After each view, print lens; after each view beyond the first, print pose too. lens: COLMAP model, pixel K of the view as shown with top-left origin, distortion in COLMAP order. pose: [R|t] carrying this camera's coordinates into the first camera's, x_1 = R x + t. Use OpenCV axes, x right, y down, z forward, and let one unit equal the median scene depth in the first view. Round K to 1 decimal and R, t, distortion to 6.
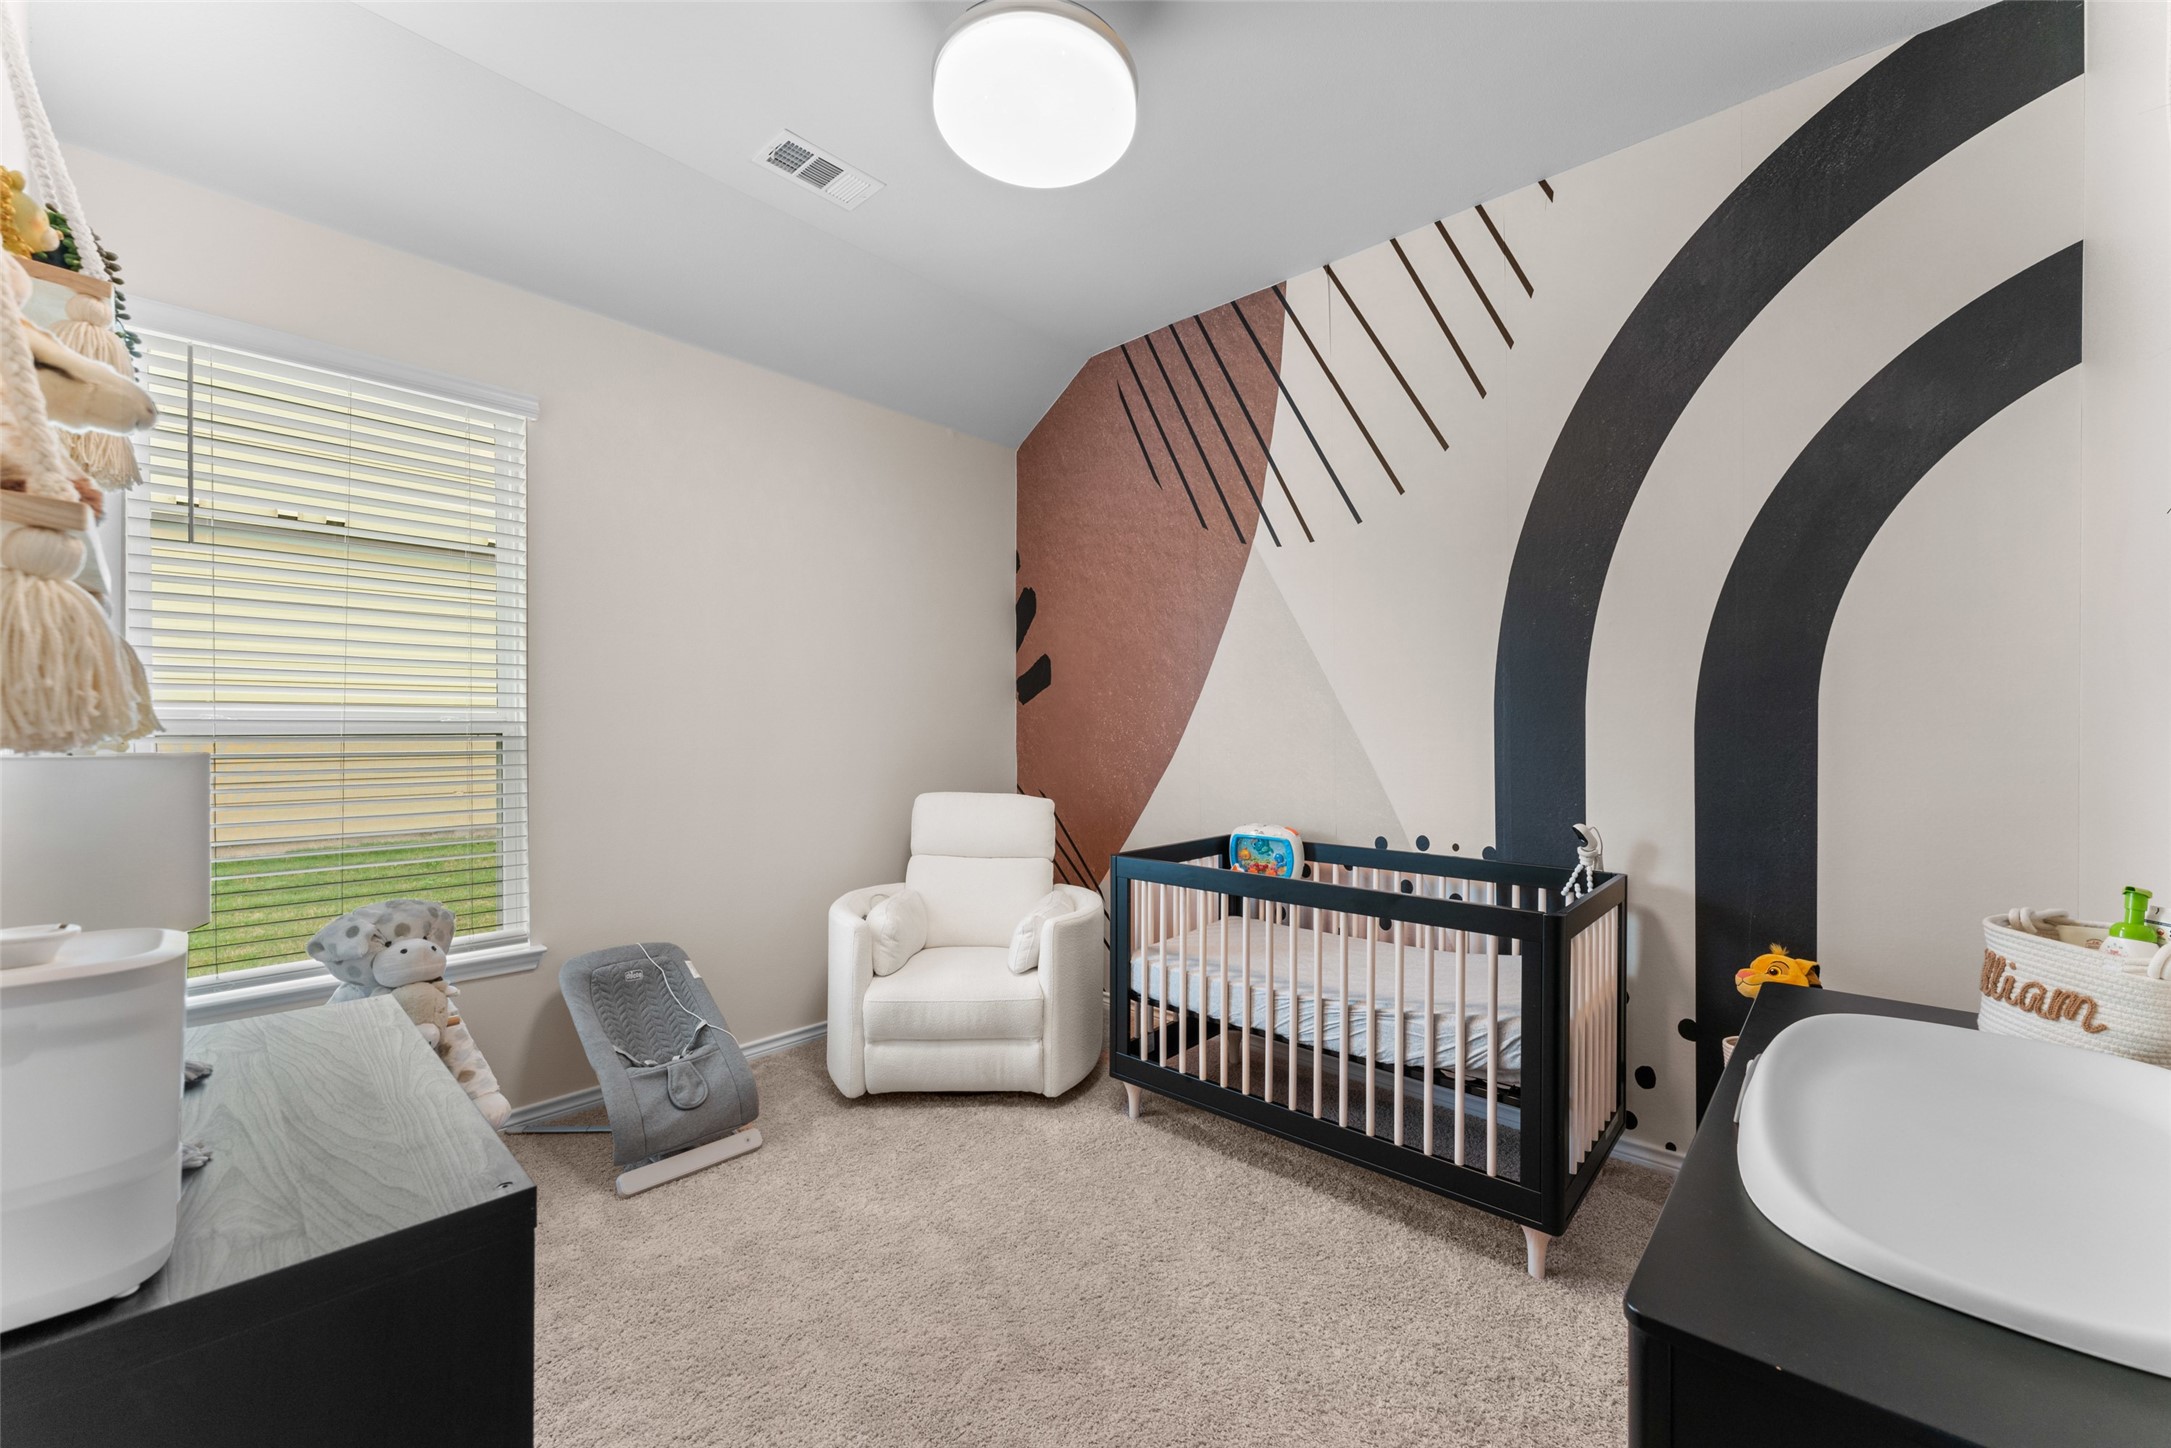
lens RADIAL K [[864.1, 0, 1085.4], [0, 864.1, 724.1], [0, 0, 1]] dist [0.001392, -0.000659]
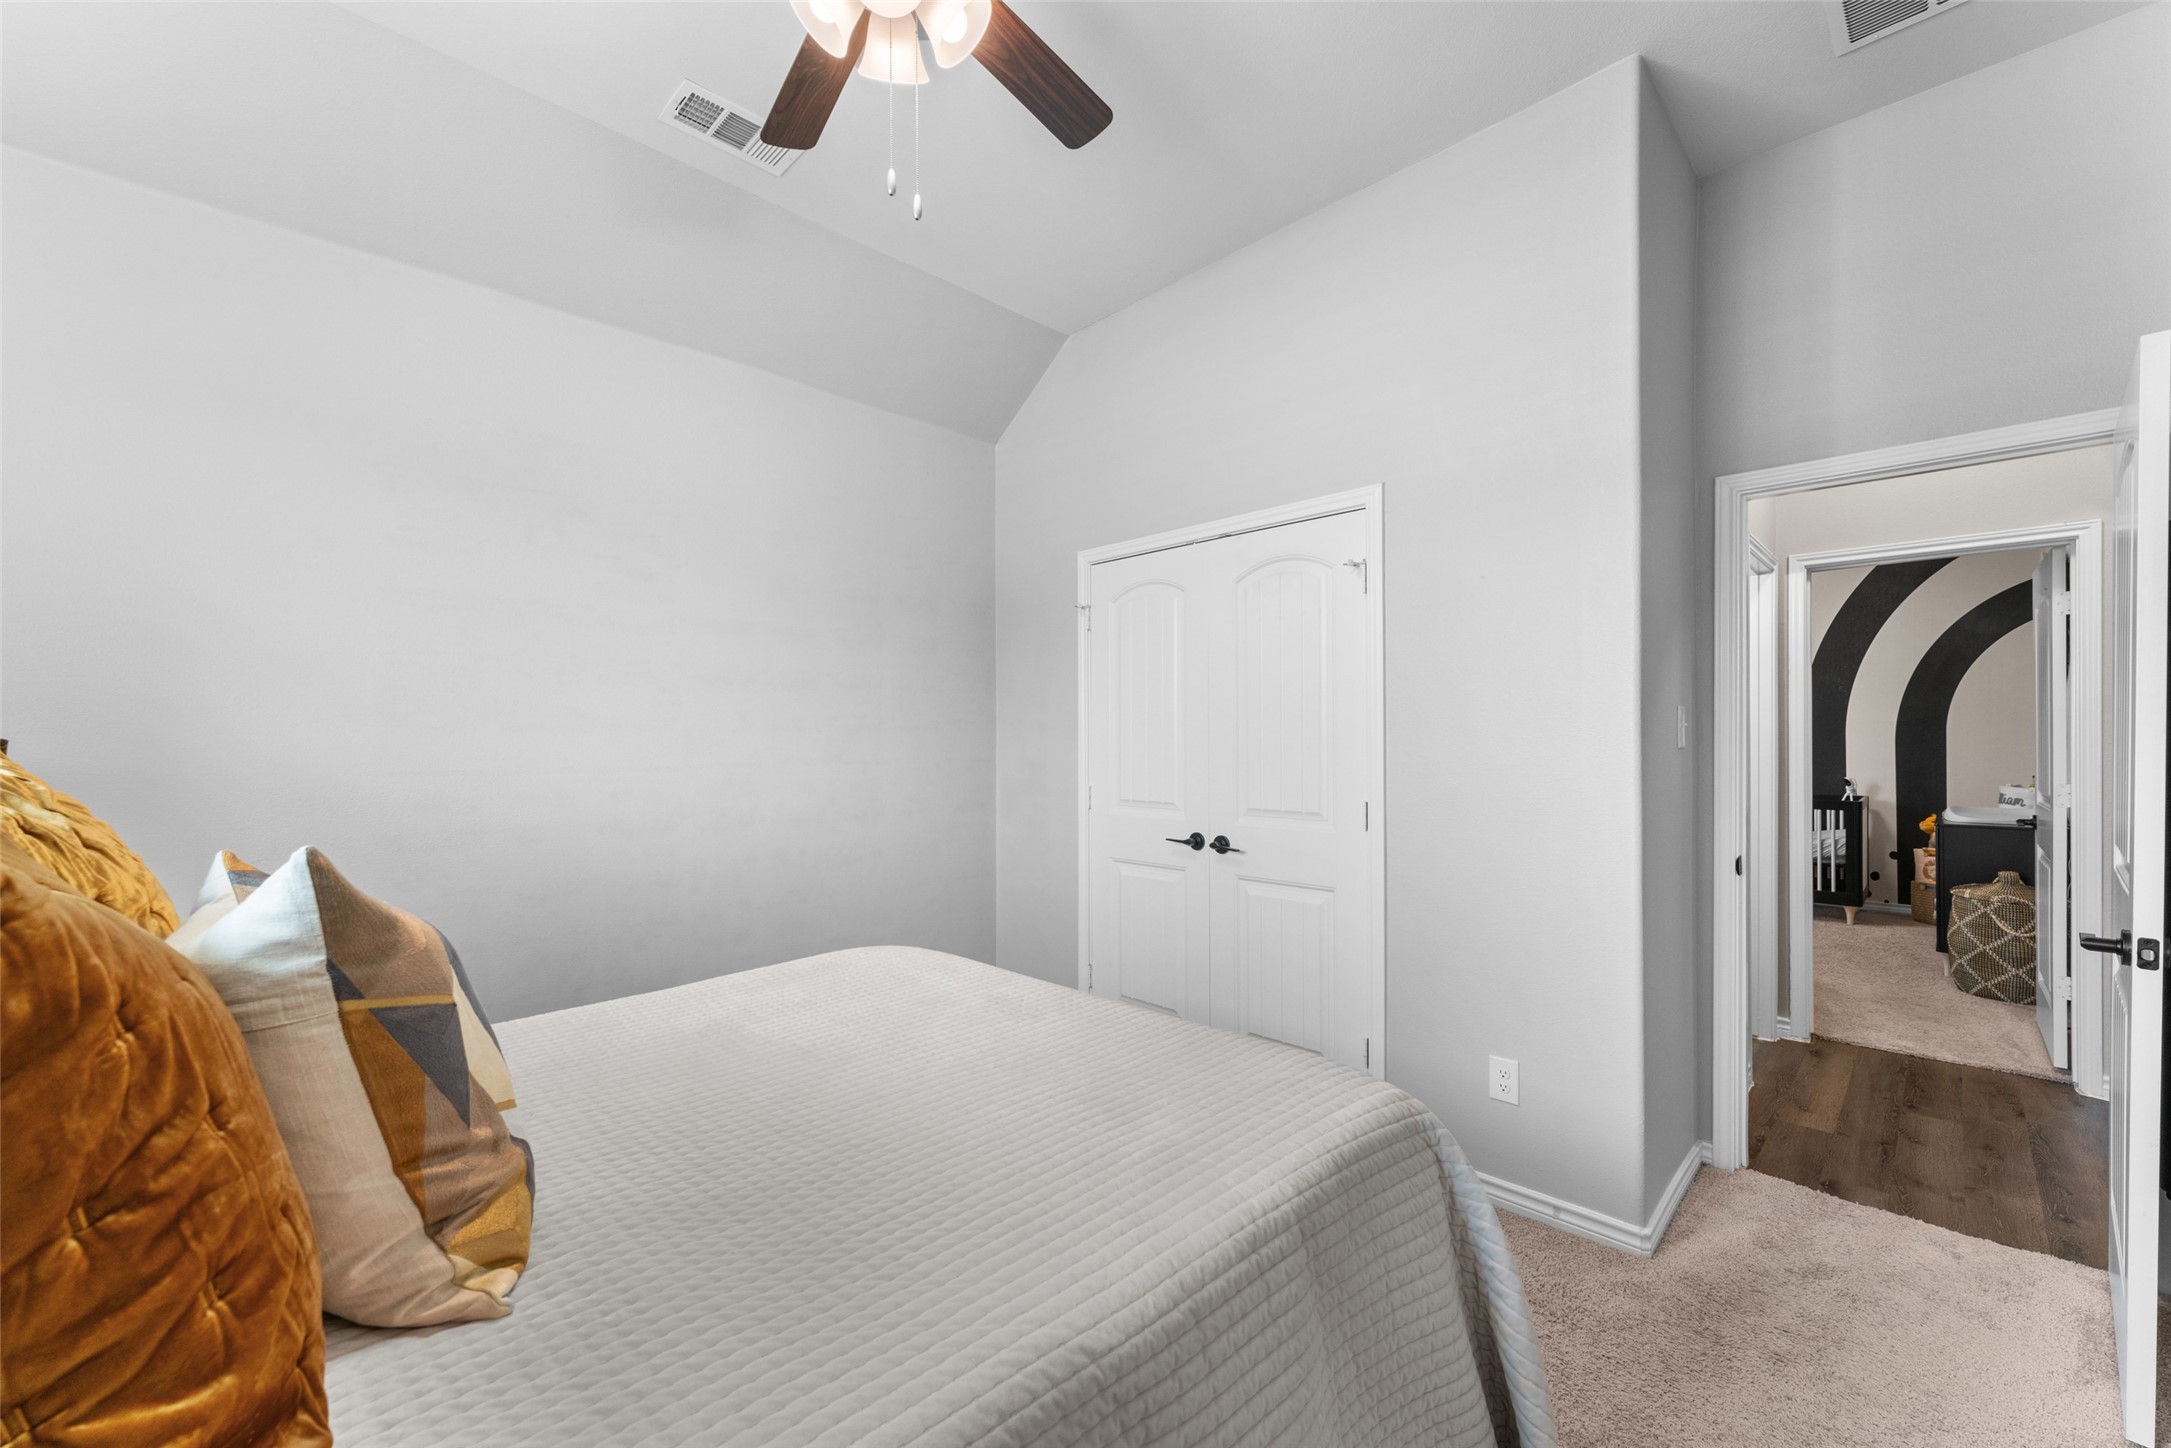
lens RADIAL K [[864.1, 0, 1077.0], [0, 864.1, 734.4], [0, 0, 1]] dist [0.001392, -0.000659]
pose [[0.998646, -0.001170, -0.052007, -1.589700], [0.001025, 0.999996, -0.002814, -0.007359], [0.052010, 0.002757, 0.998643, -1.694615]]
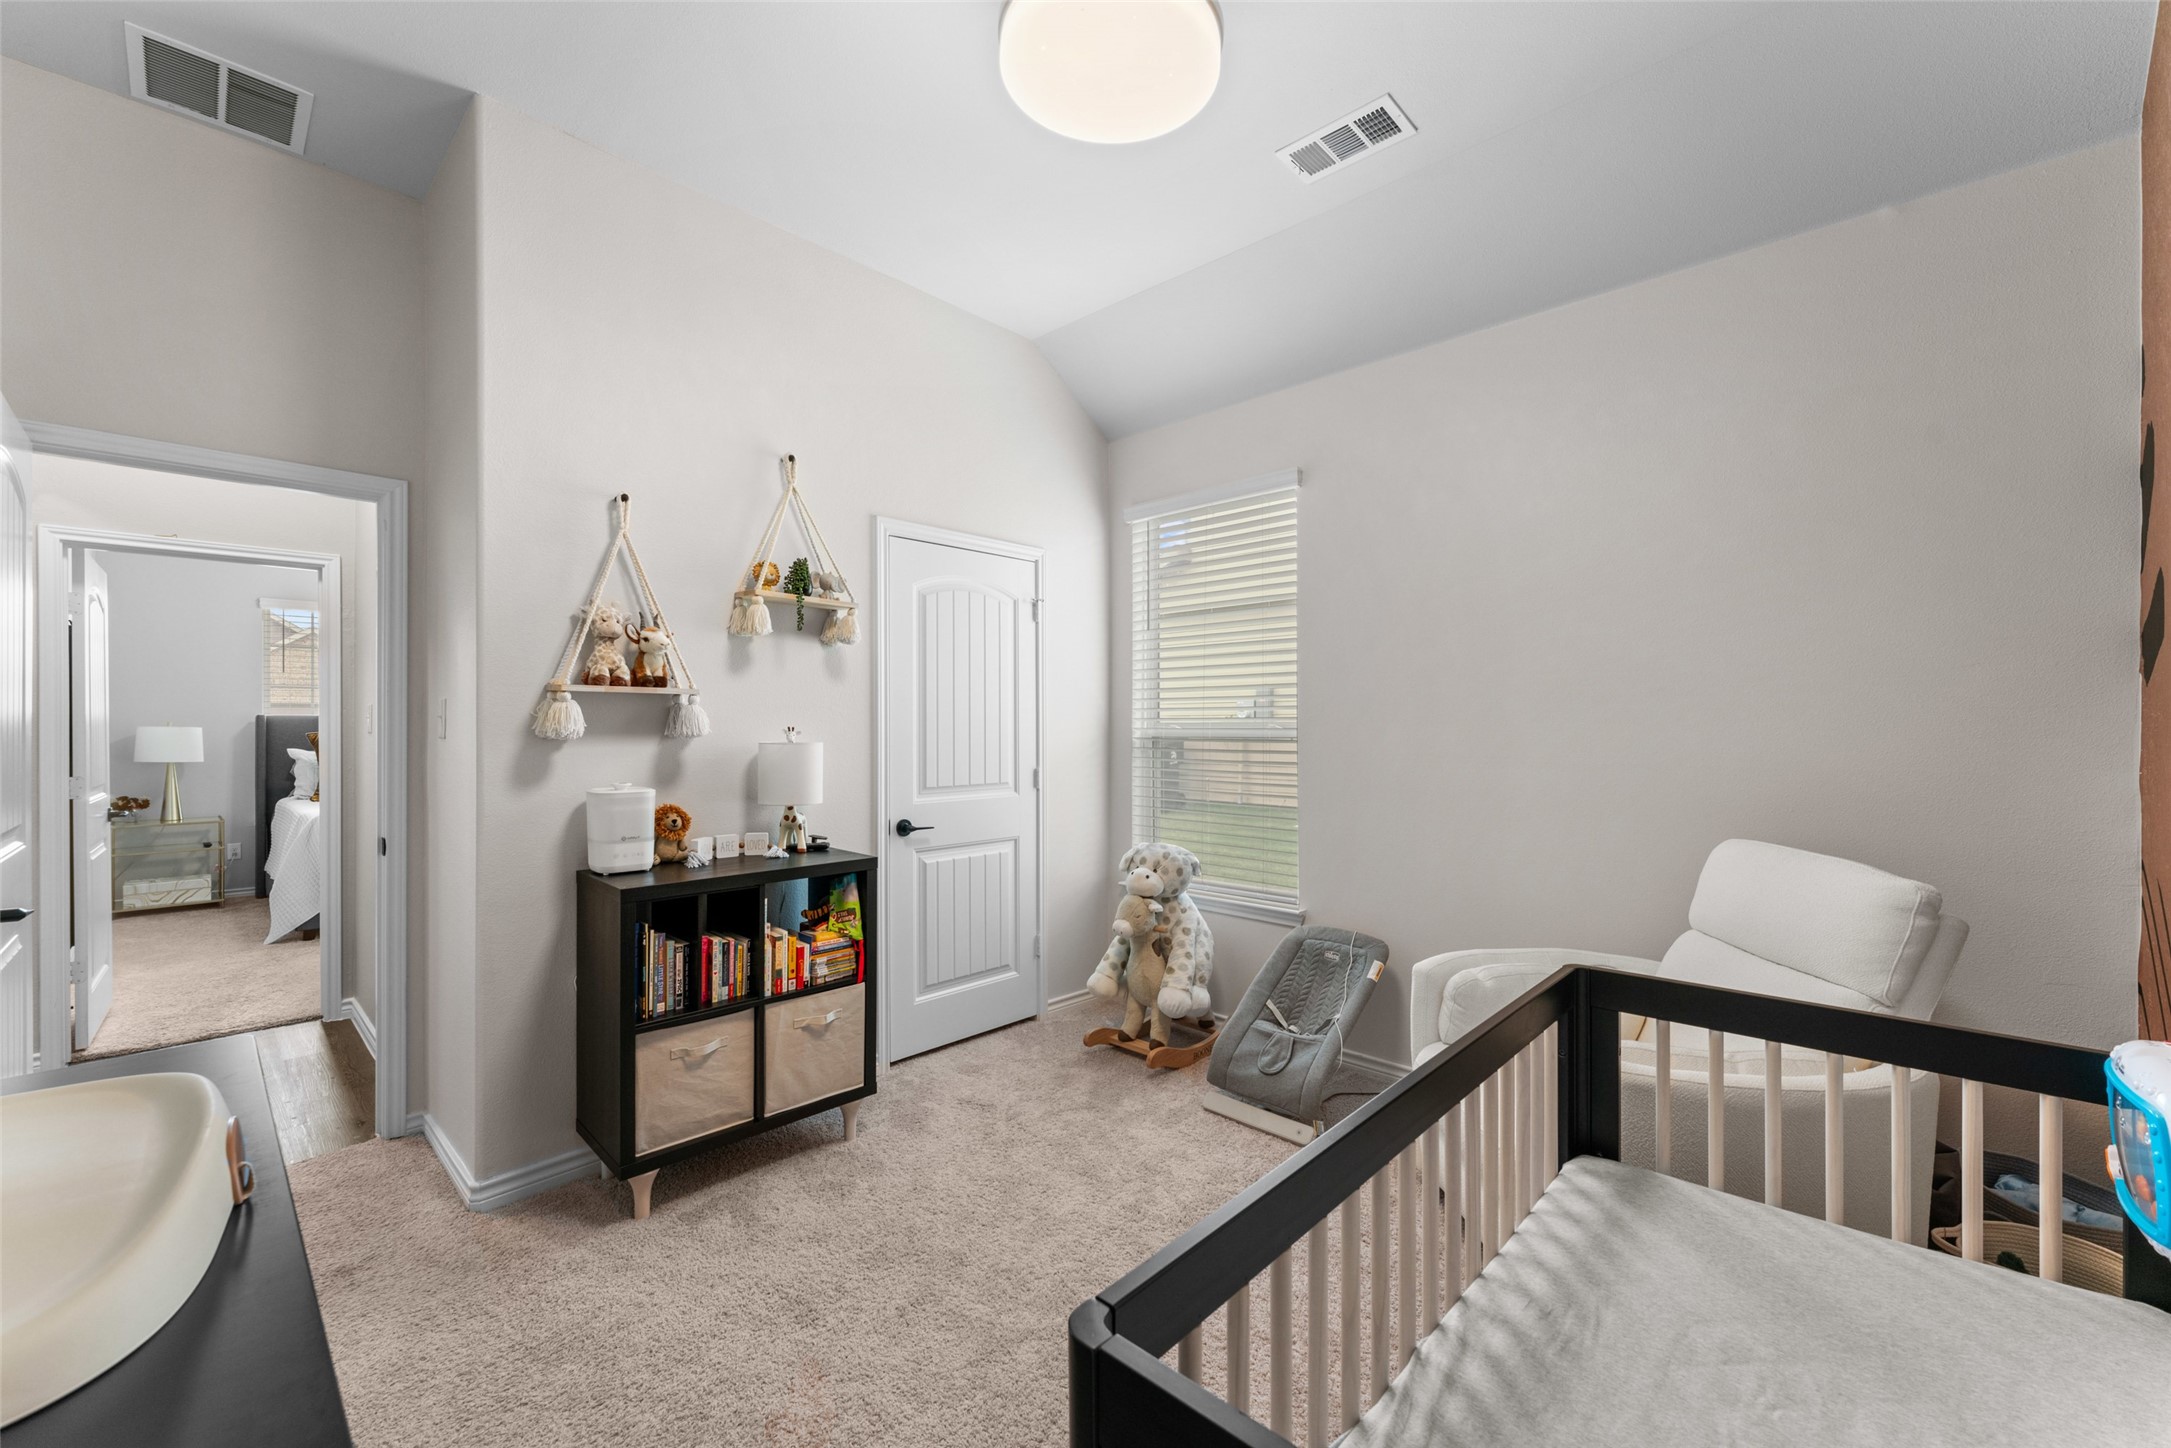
lens RADIAL K [[864.1, 0, 1075.9], [0, 864.1, 727.3], [0, 0, 1]] dist [0.001392, -0.000659]
pose [[-0.023508, 0.000607, -0.999723, 1.355974], [0.001552, 0.999999, 0.000571, -0.014730], [0.999722, -0.001538, -0.023509, 1.562348]]
